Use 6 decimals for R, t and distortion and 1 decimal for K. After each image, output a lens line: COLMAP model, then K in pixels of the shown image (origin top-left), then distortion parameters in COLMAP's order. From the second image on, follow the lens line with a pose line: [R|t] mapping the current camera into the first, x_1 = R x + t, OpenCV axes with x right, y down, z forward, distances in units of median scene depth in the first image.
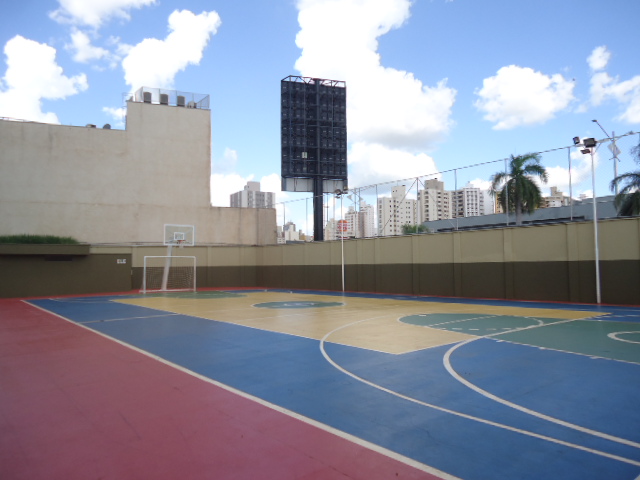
lens RADIAL K [[457.5, 0, 320.0], [0, 457.5, 240.0], [0, 0, 1]] dist [-0.001141, 0.000426]
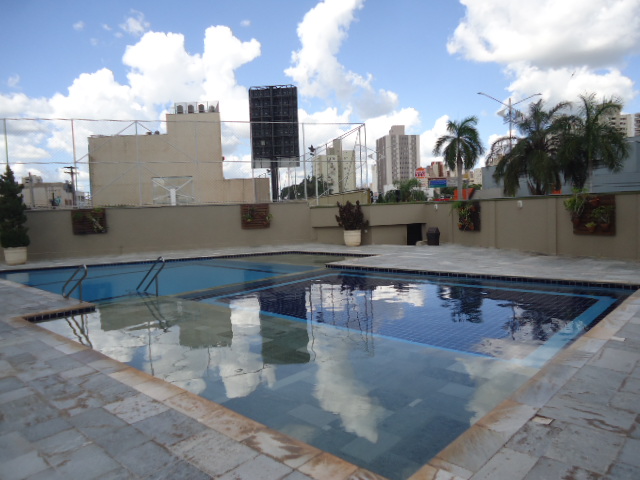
lens RADIAL K [[457.5, 0, 320.0], [0, 457.5, 240.0], [0, 0, 1]] dist [-0.001141, 0.000426]
pose [[0.935008, -0.002907, -0.354615, 0.606642], [0.047457, 0.991998, 0.116997, -0.035079], [0.351437, -0.126222, 0.927664, -0.314338]]
